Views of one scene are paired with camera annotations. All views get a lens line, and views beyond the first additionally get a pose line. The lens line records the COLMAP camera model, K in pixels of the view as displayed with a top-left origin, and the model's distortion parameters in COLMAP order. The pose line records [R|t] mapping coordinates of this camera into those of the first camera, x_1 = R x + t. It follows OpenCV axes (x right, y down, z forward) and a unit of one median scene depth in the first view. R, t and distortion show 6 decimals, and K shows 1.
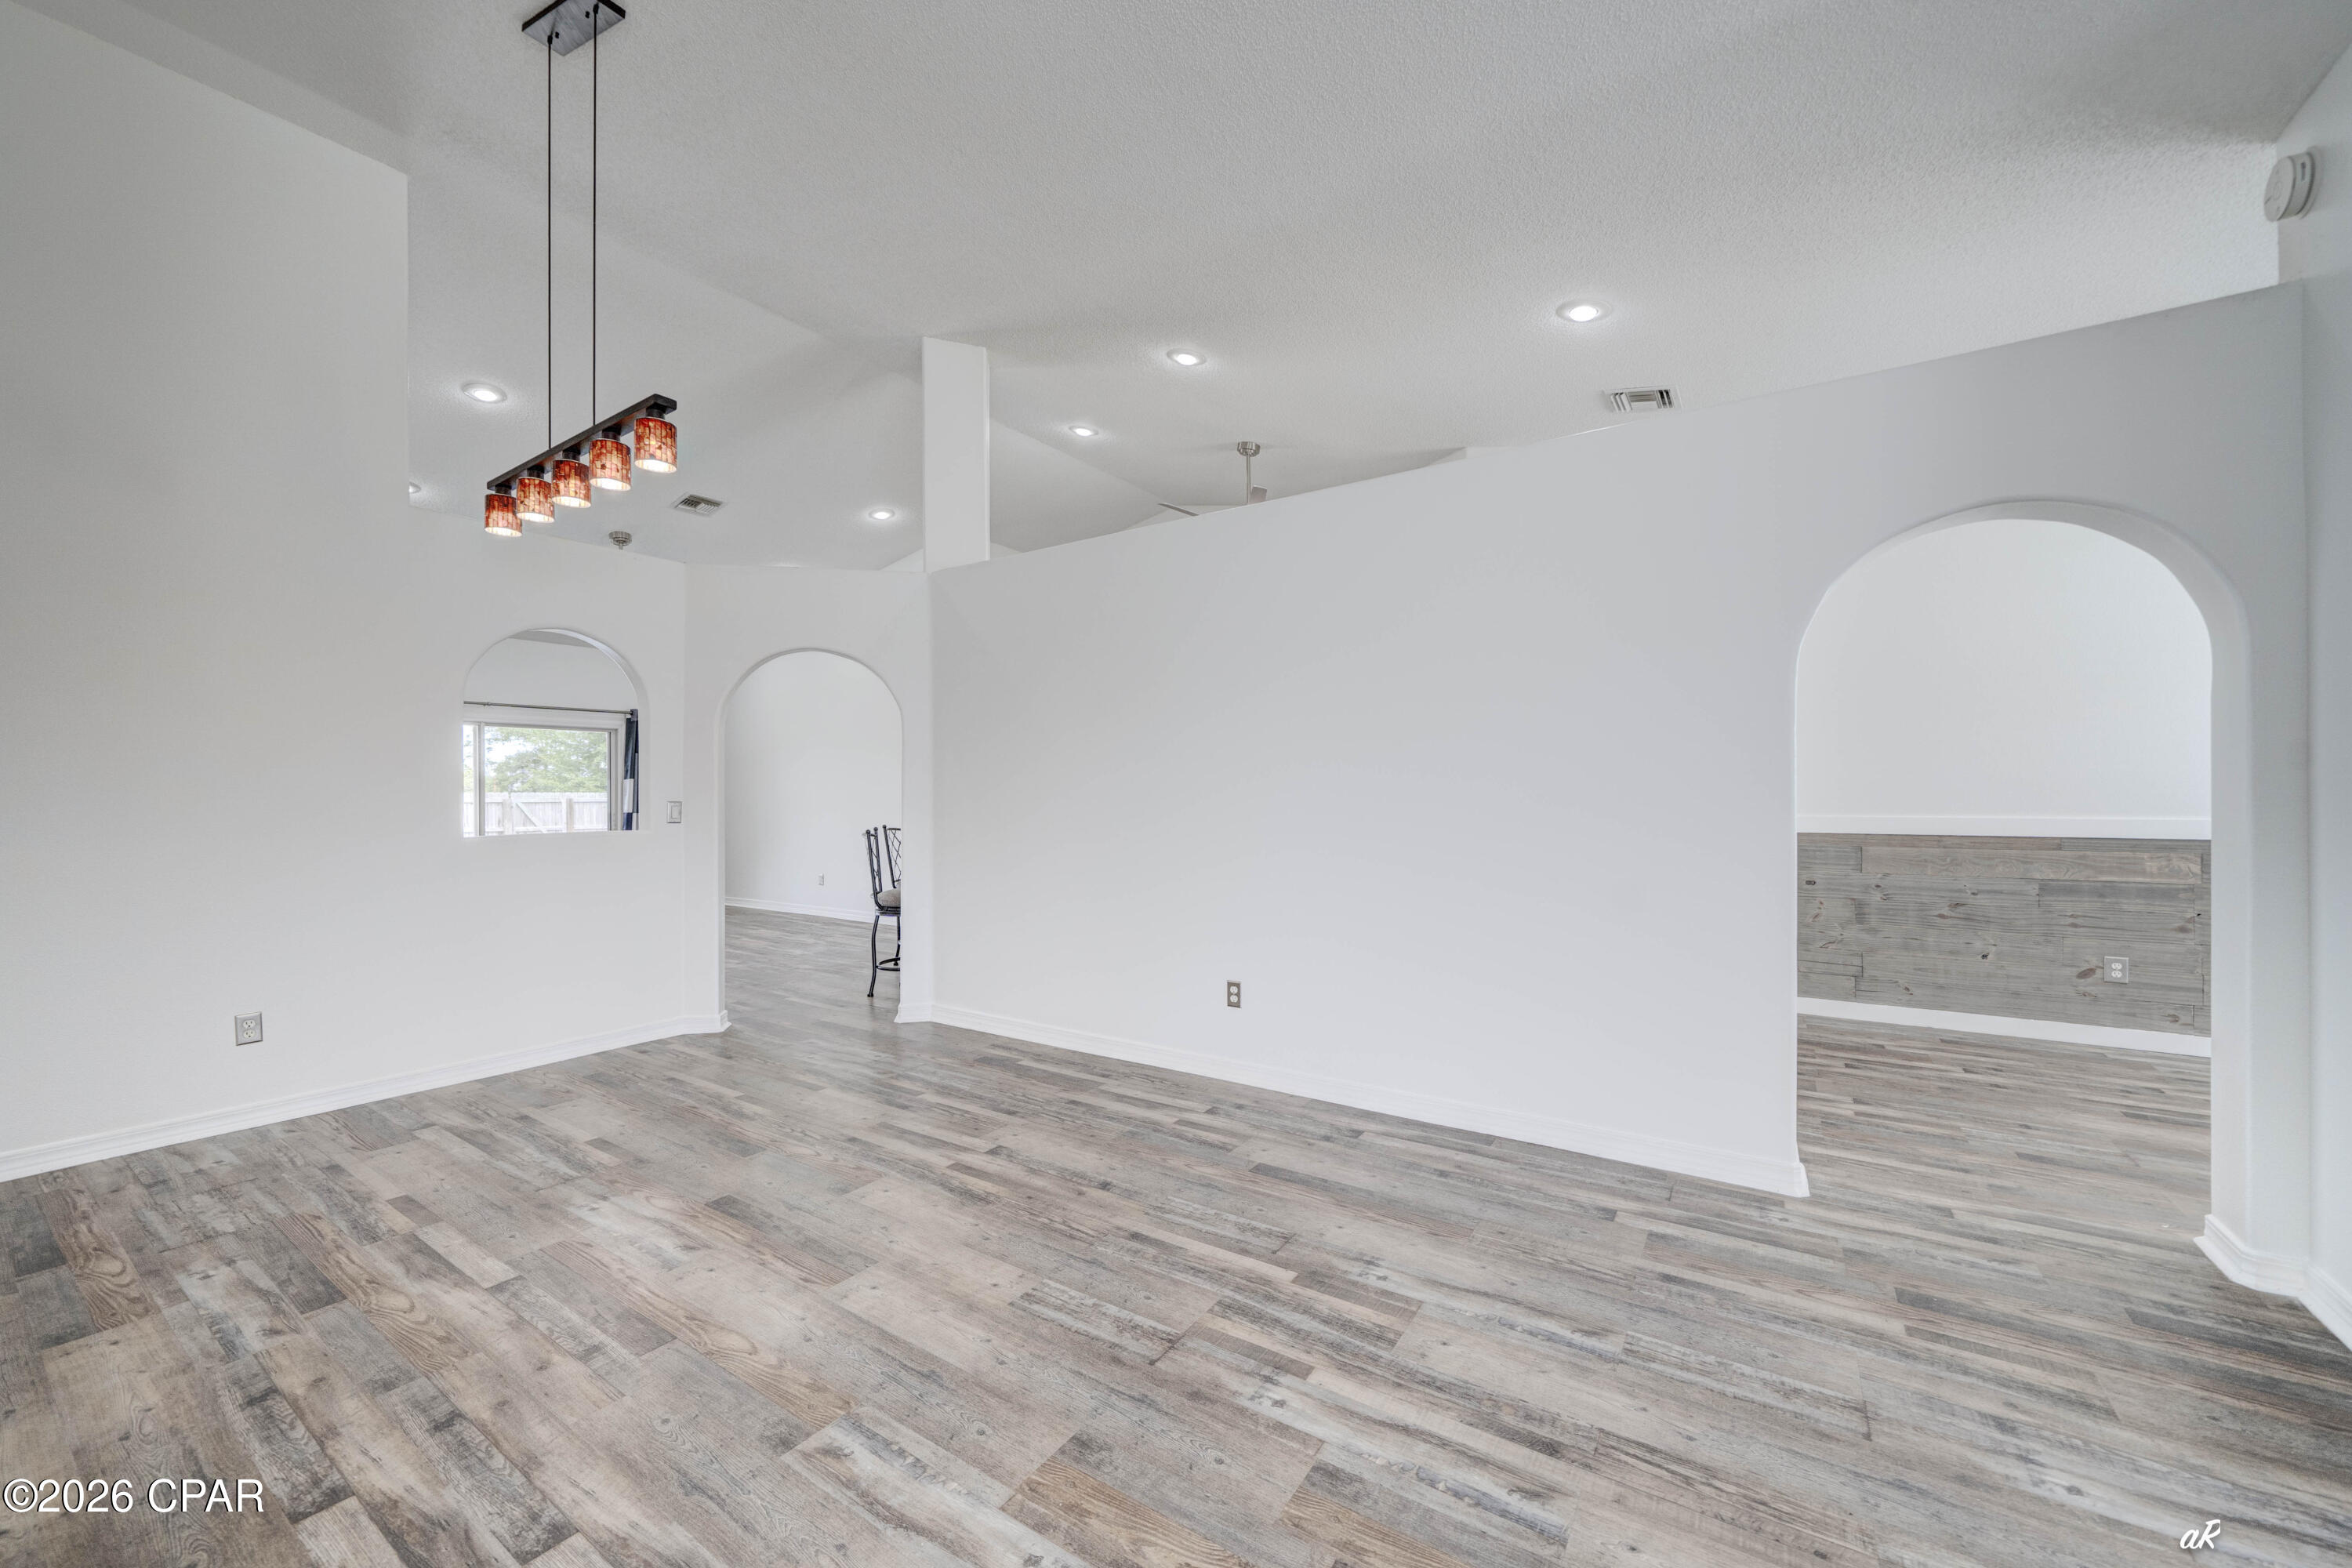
lens RADIAL K [[869.0, 0, 1176.0], [0, 869.0, 784.0], [0, 0, 1]] dist [0.006178, -0.000051]
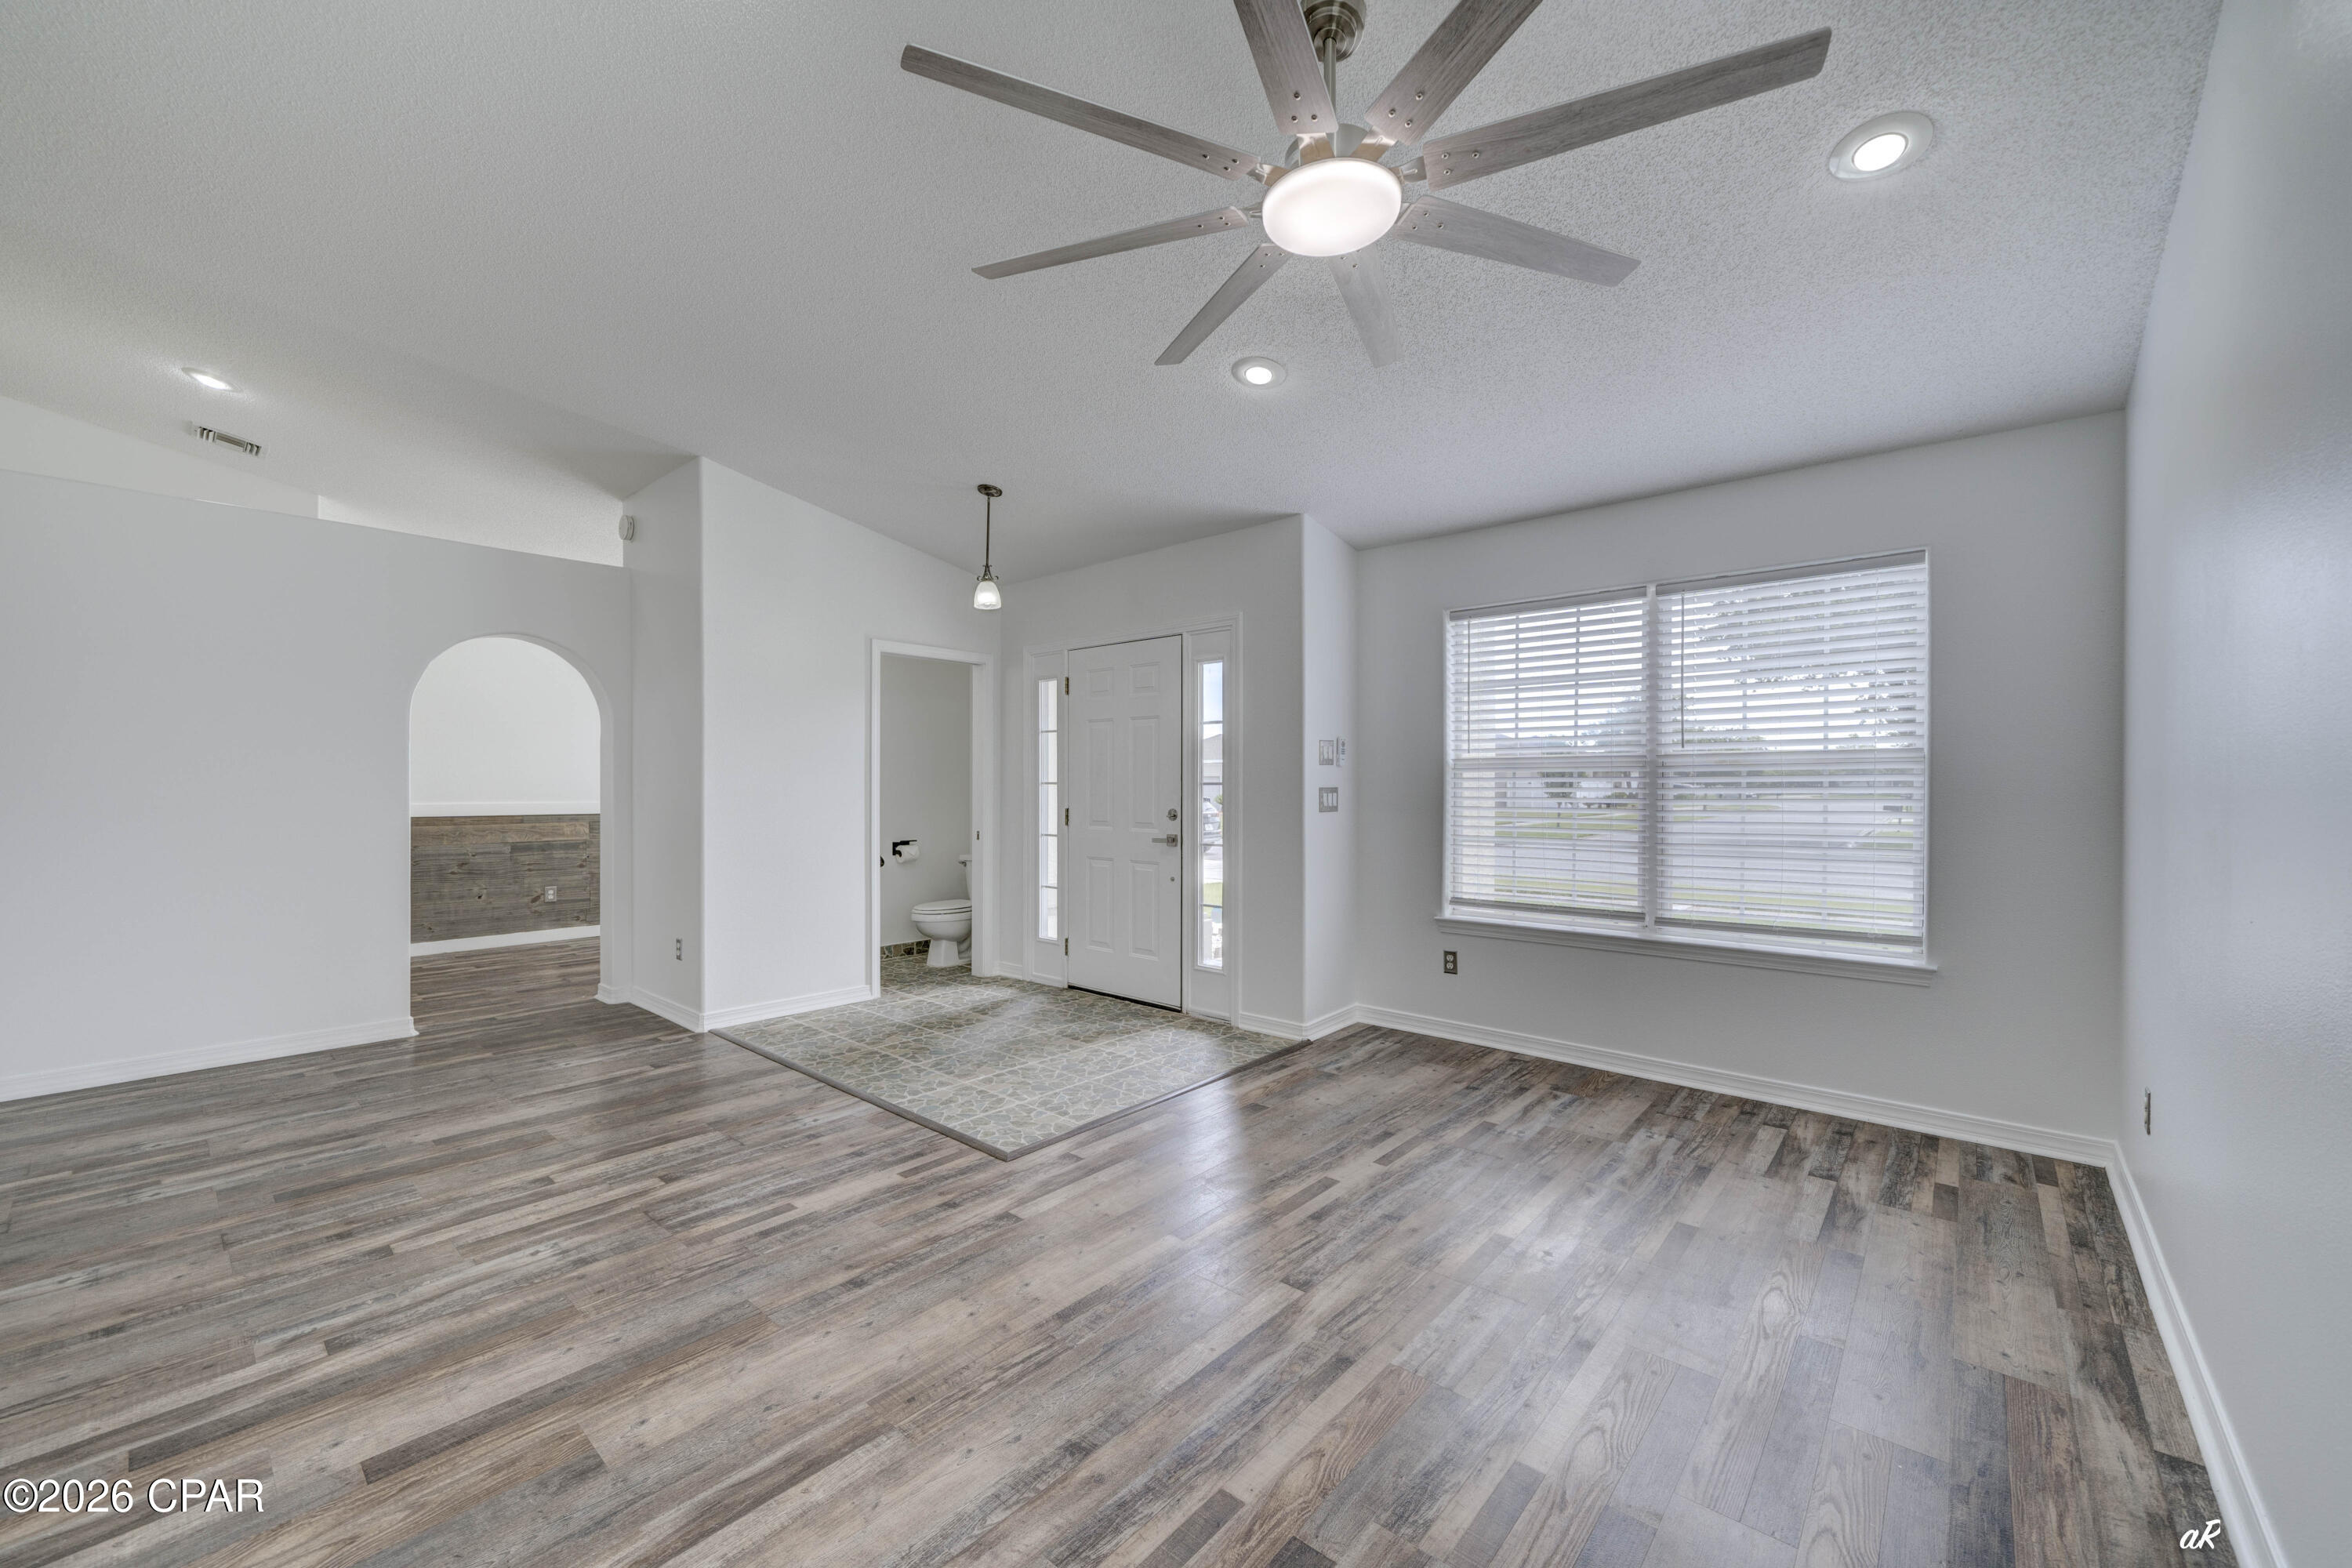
lens RADIAL K [[923.0, 0, 1176.0], [0, 923.0, 784.0], [0, 0, 1]] dist [-0.007027, -0.000097]
pose [[0.125517, -0.000448, 0.992091, -0.506776], [-0.011068, 0.999937, 0.001852, -0.010529], [-0.992030, -0.011213, 0.125504, -0.390283]]
